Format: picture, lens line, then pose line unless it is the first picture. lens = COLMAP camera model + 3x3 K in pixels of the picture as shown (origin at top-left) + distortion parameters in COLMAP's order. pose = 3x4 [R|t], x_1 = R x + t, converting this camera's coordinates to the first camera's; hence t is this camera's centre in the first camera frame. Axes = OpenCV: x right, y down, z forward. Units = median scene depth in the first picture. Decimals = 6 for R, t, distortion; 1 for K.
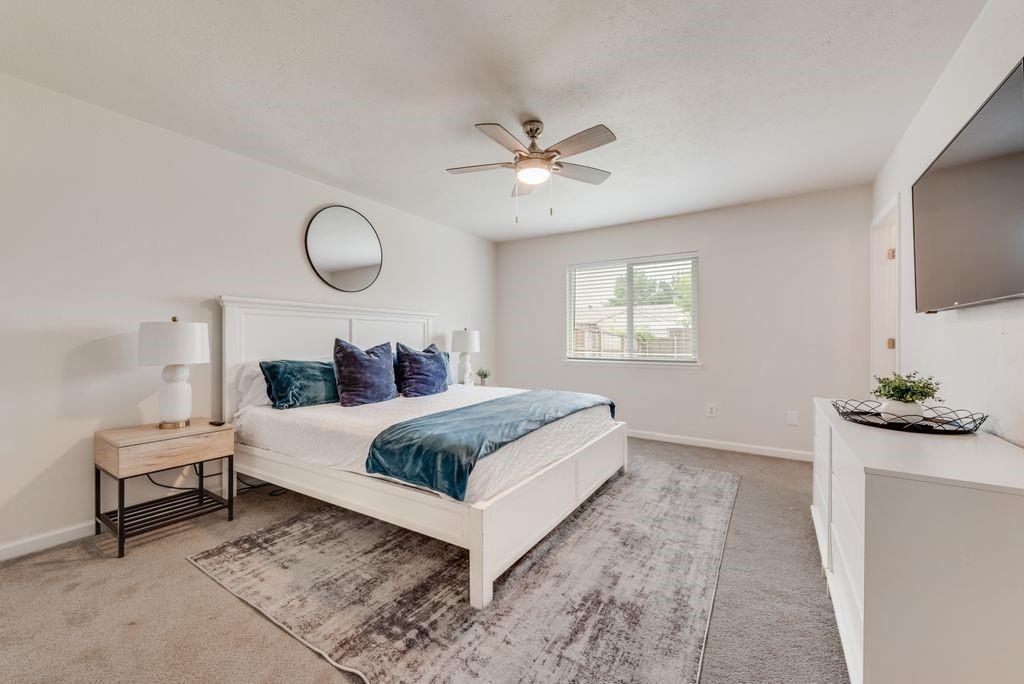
lens RADIAL K [[405.5, 0, 508.7], [0, 405.5, 323.9], [0, 0, 1]] dist [0.002100, -0.000496]
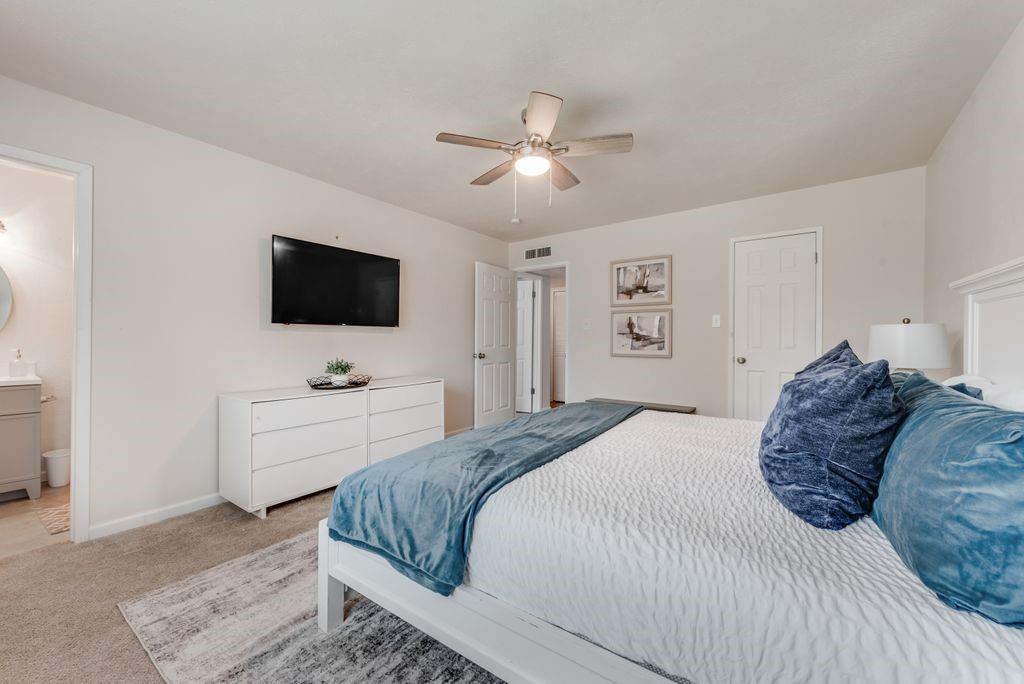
lens RADIAL K [[399.5, 0, 507.2], [0, 399.5, 346.3], [0, 0, 1]] dist [0.000632, 0.000158]
pose [[-0.998446, -0.004637, 0.055527, 0.061424], [-0.006294, 0.999539, -0.029708, 0.065537], [-0.055363, -0.030011, -0.998015, 1.613399]]
